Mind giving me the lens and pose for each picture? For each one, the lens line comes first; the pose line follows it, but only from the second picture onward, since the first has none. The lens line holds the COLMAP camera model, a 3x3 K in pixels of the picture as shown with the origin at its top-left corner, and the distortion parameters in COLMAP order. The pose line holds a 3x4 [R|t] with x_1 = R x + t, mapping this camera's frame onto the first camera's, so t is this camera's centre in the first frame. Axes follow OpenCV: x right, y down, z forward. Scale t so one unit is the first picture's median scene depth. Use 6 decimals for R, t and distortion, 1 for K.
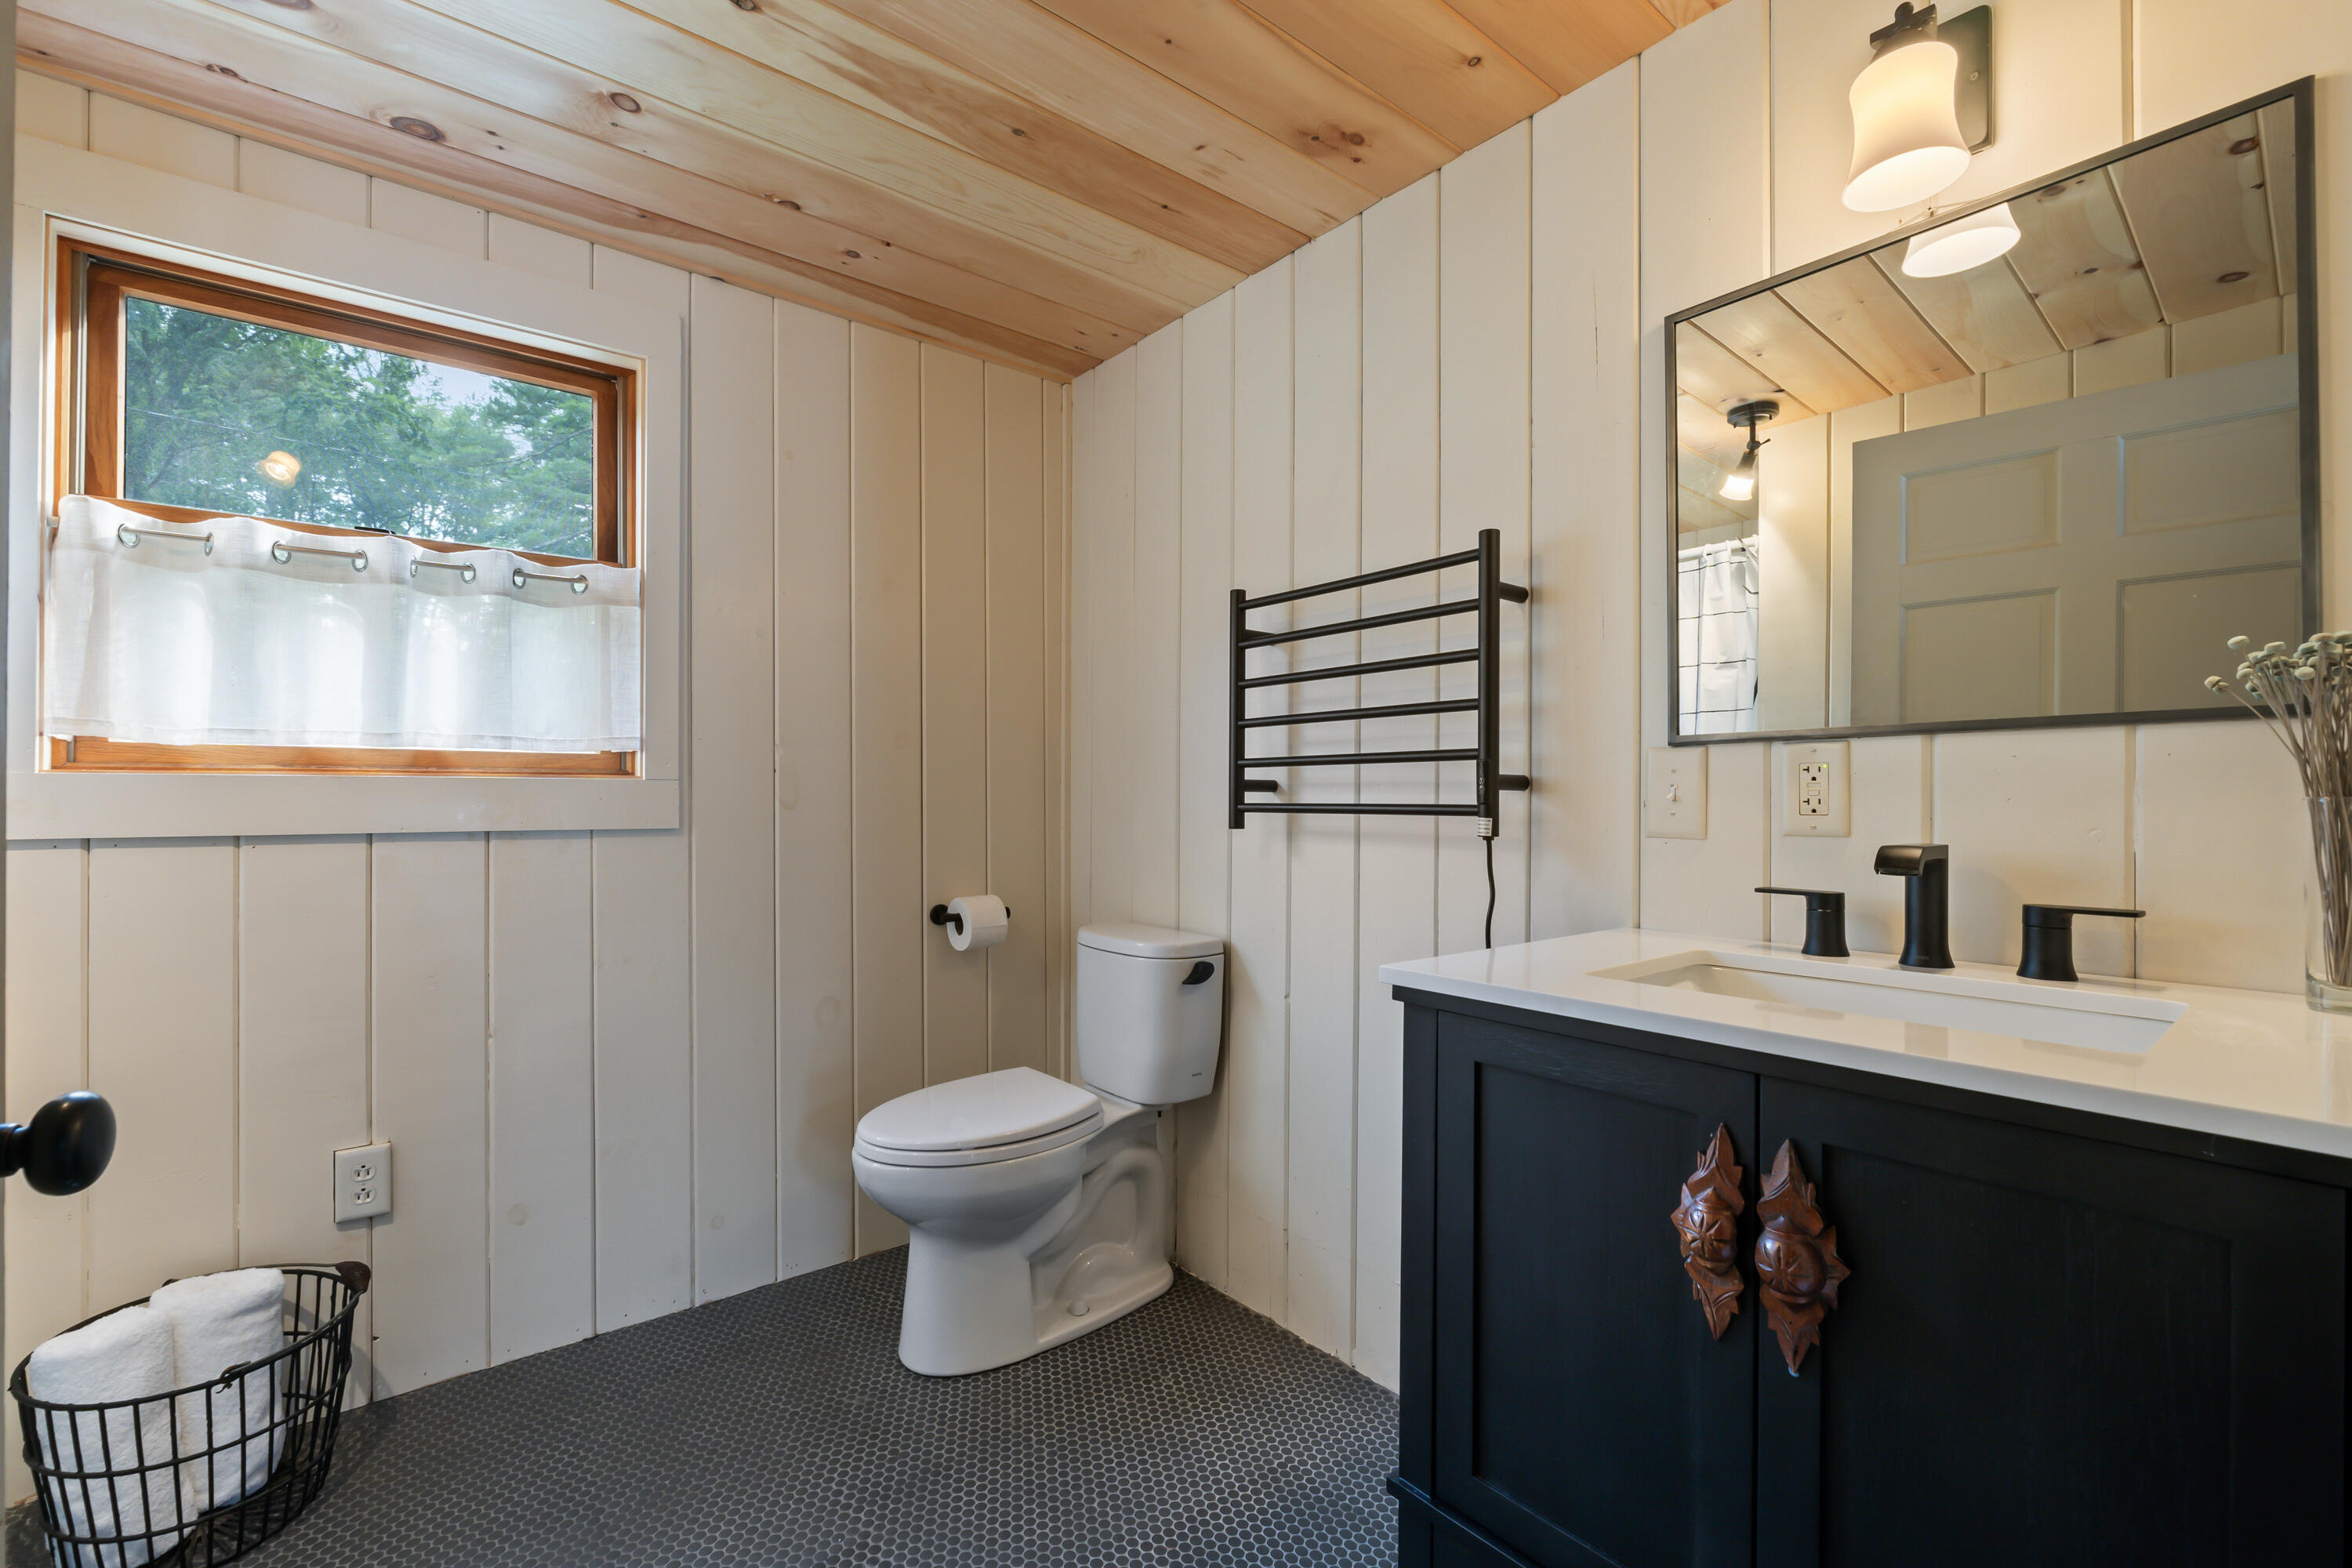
lens RADIAL K [[978.9, 0, 1172.4], [0, 978.9, 797.8], [0, 0, 1]] dist [-0.010142, 0.000919]
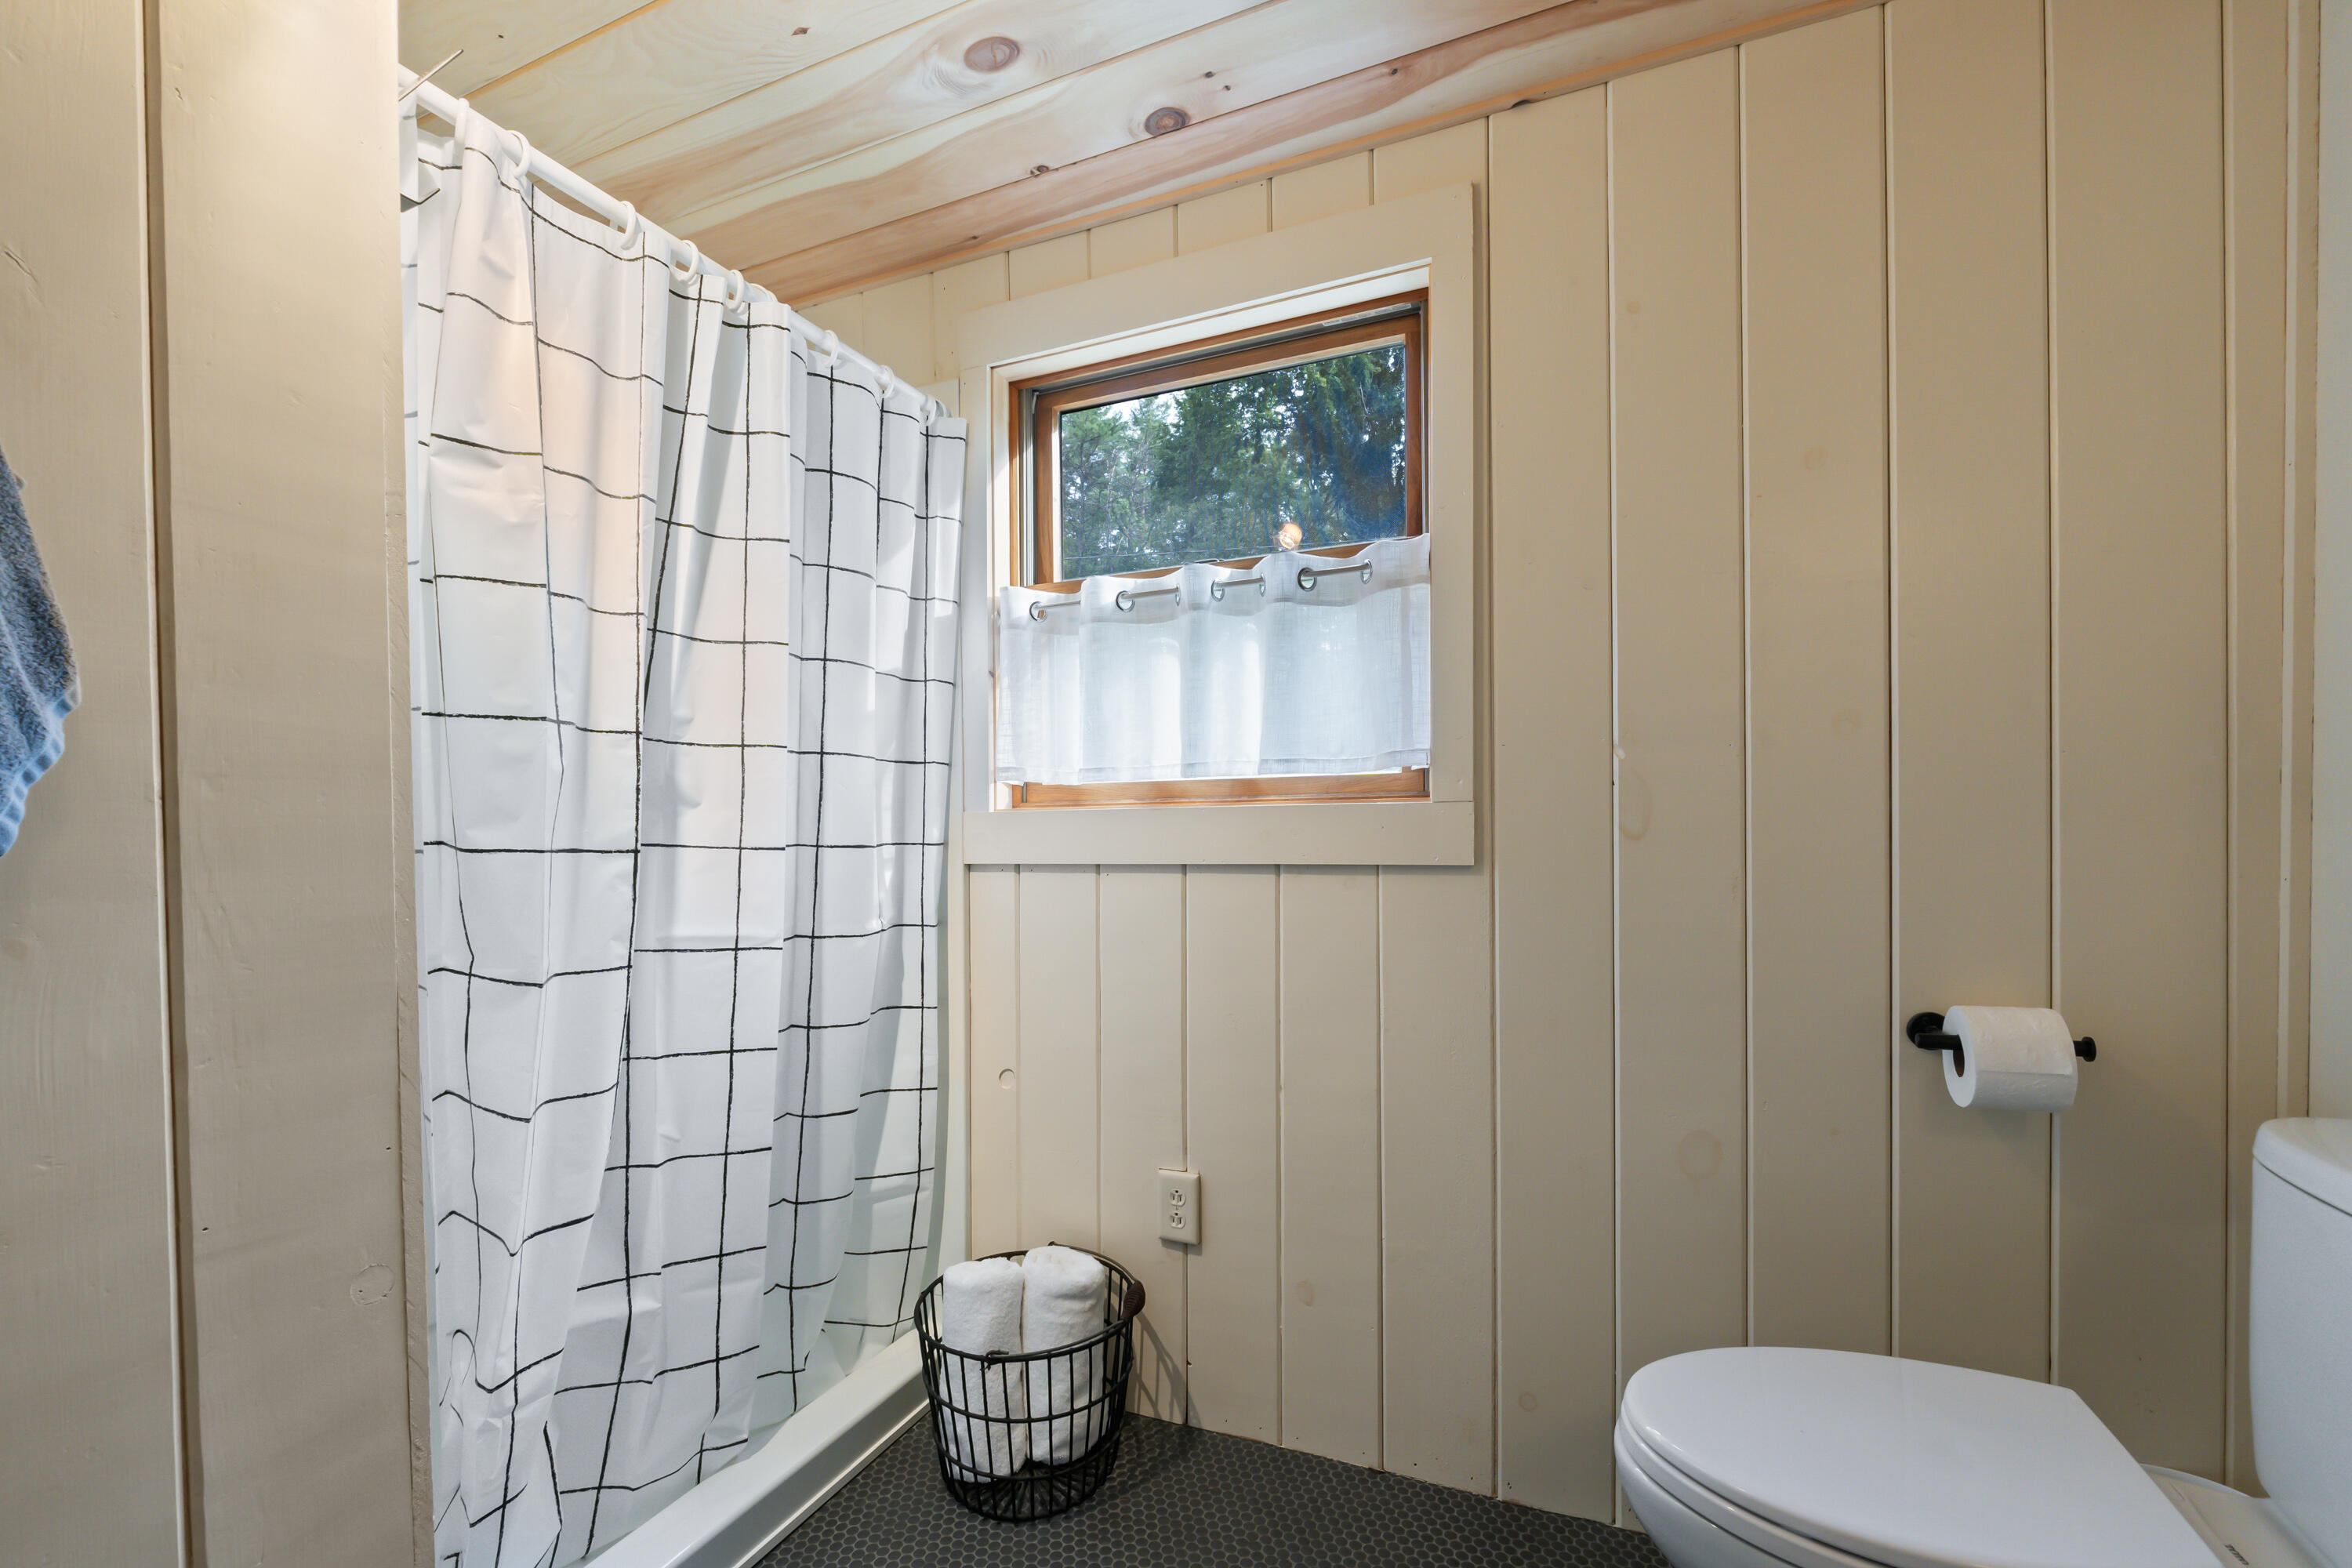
lens RADIAL K [[978.9, 0, 1210.3], [0, 978.9, 854.2], [0, 0, 1]] dist [-0.010142, 0.000919]
pose [[0.465030, 0.009619, -0.885243, 0.084159], [0.008660, 0.999844, 0.015414, 0.011080], [0.885252, -0.014834, 0.464874, 0.552152]]
